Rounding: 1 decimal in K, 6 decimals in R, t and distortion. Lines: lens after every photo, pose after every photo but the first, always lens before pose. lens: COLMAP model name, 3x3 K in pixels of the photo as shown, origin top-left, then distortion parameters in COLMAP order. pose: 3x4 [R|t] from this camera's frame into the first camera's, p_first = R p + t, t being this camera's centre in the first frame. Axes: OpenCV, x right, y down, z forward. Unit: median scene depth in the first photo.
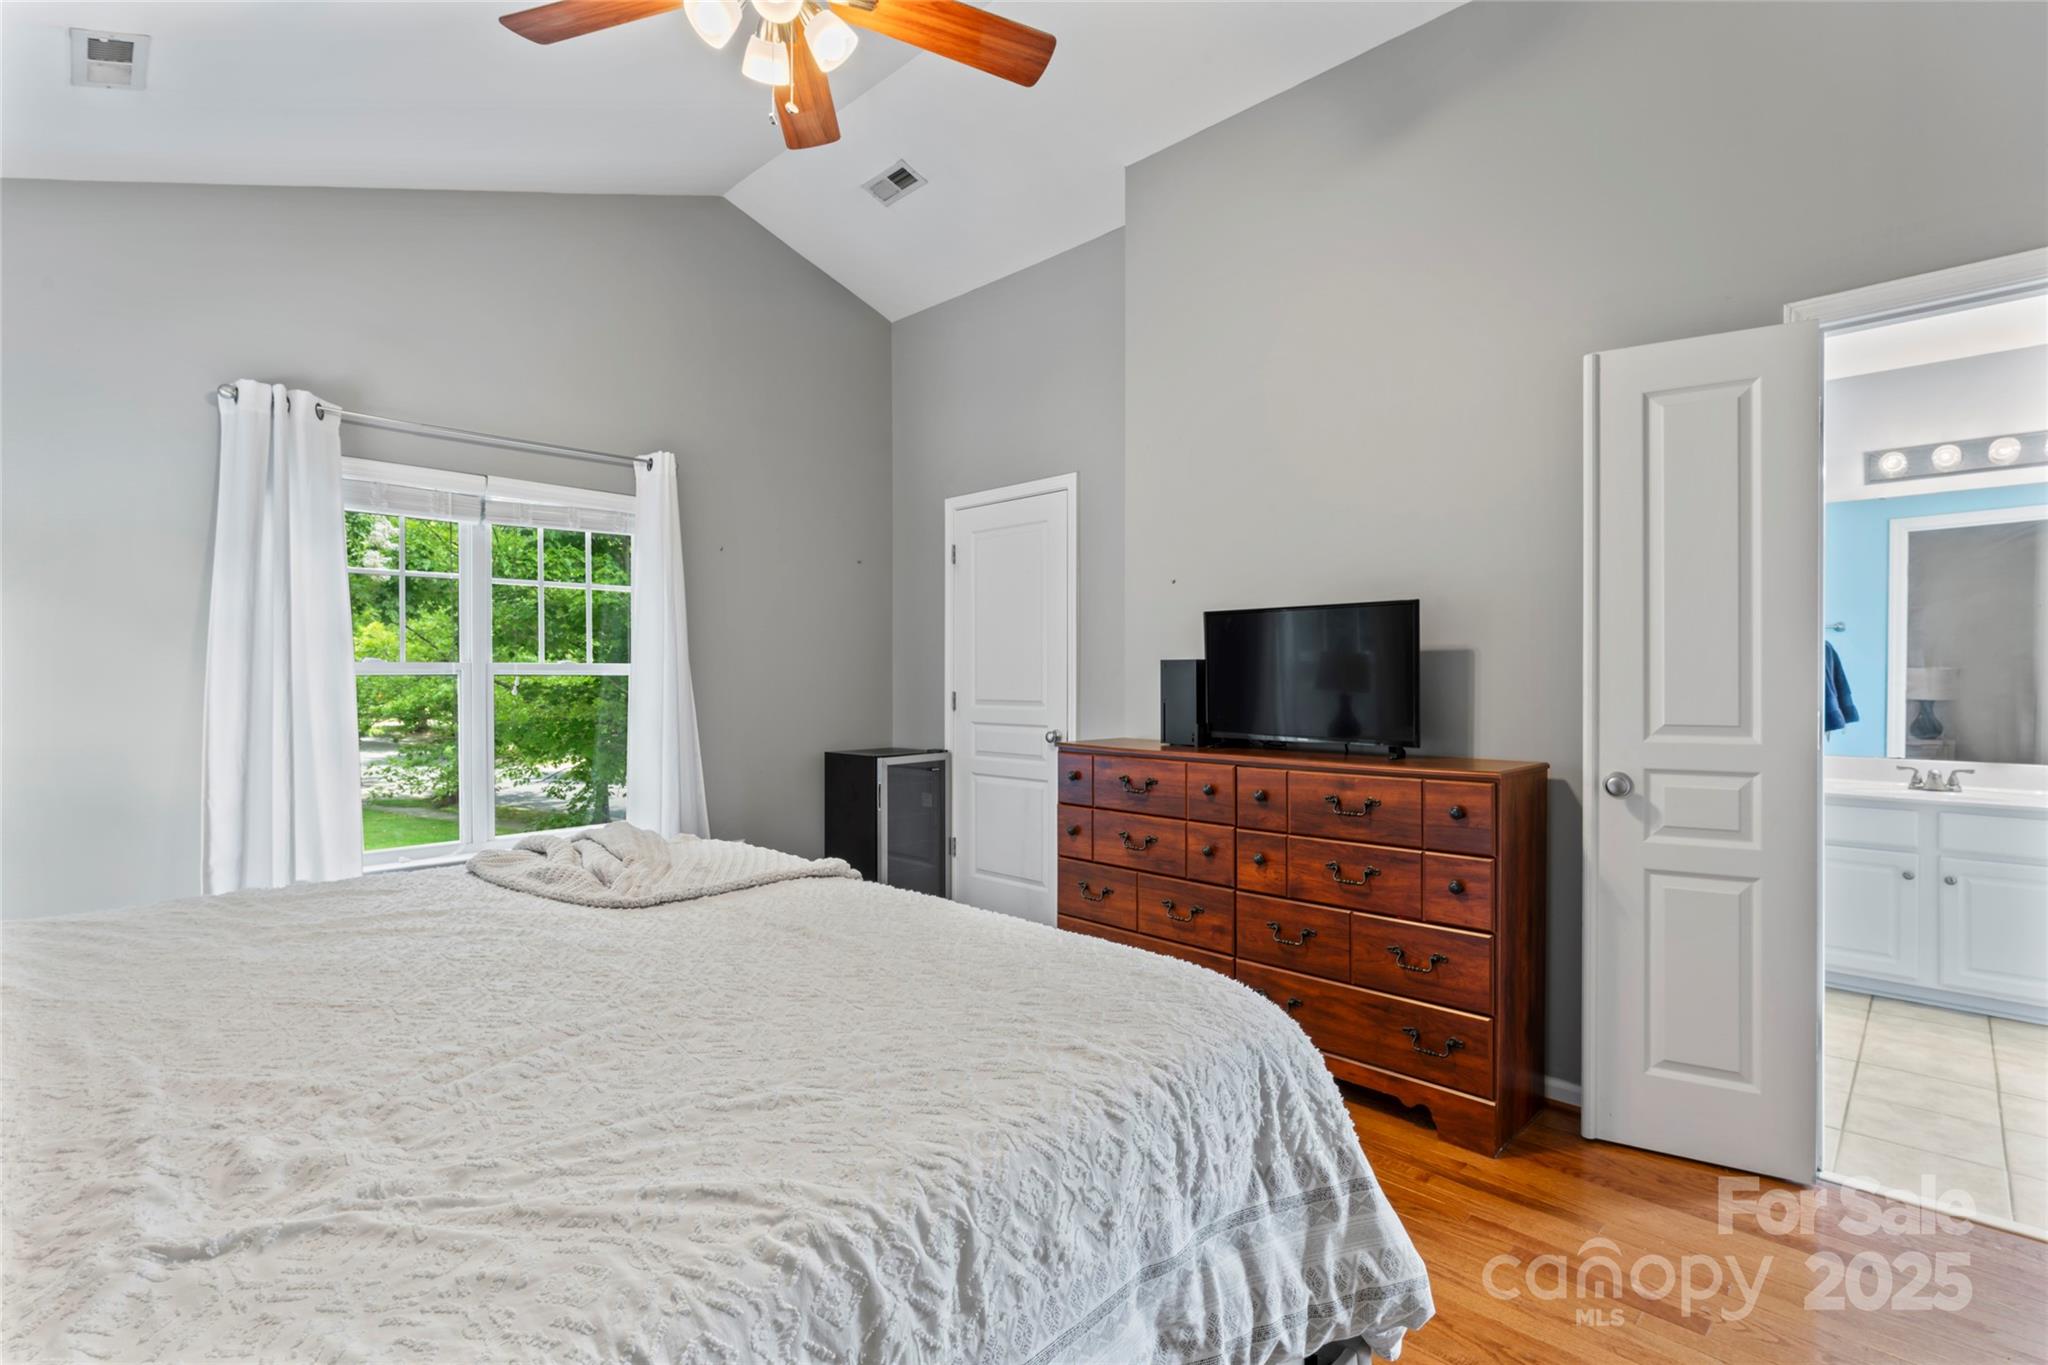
lens RADIAL K [[968.7, 0, 1014.5], [0, 968.7, 687.2], [0, 0, 1]] dist [-0.002197, 0.000434]
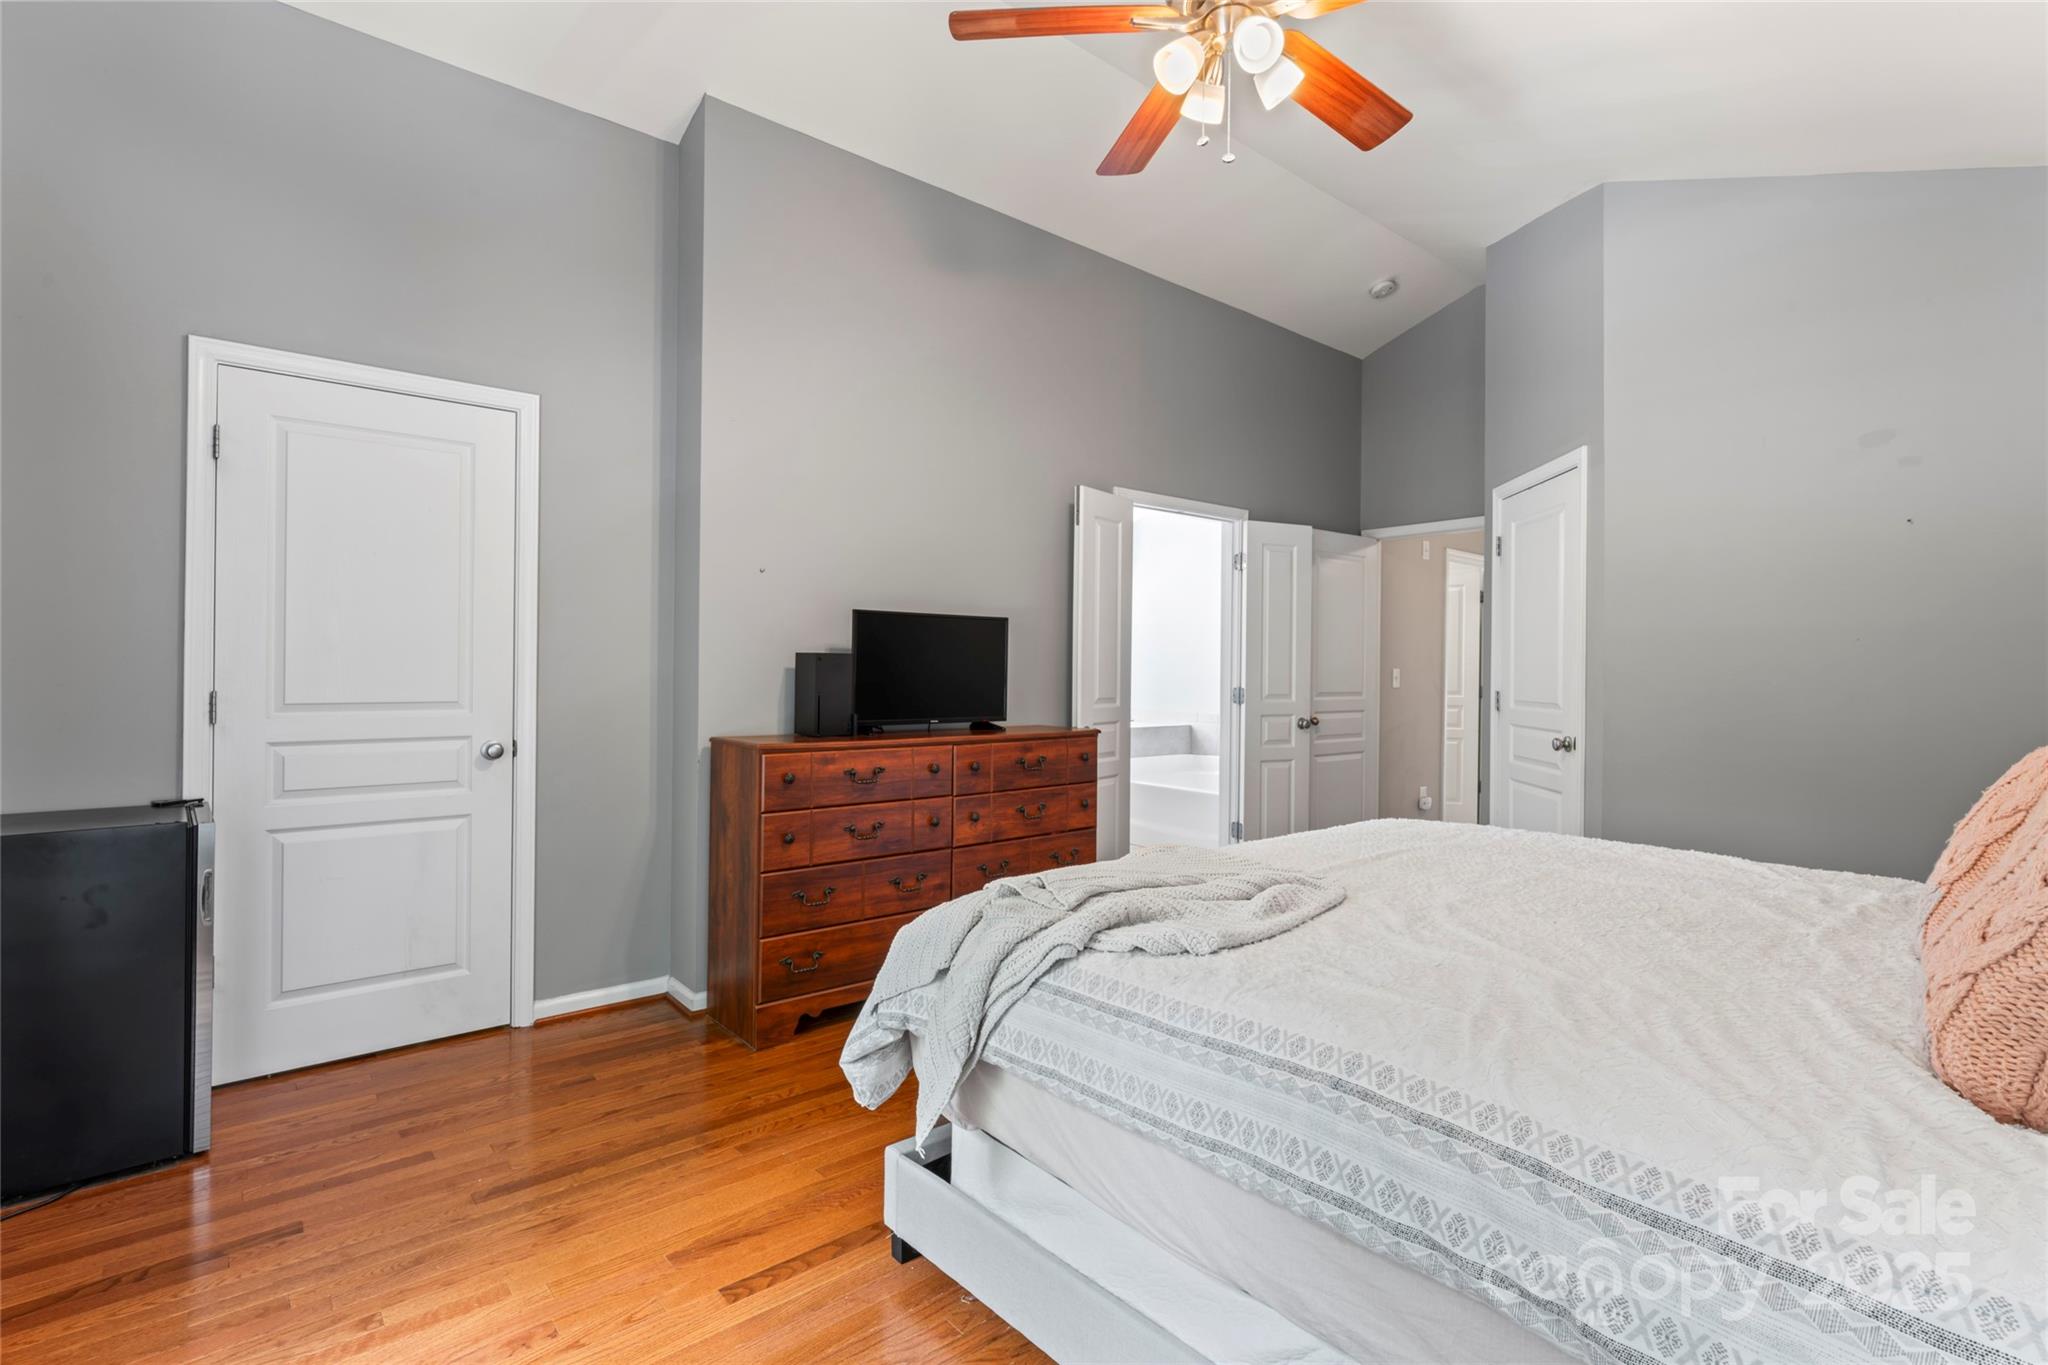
lens RADIAL K [[968.7, 0, 1019.7], [0, 968.7, 669.1], [0, 0, 1]] dist [-0.002197, 0.000434]
pose [[0.074354, -0.002441, 0.997229, -0.936995], [-0.002028, 0.999995, 0.002599, -0.015984], [-0.997230, -0.002215, 0.074349, 0.806481]]
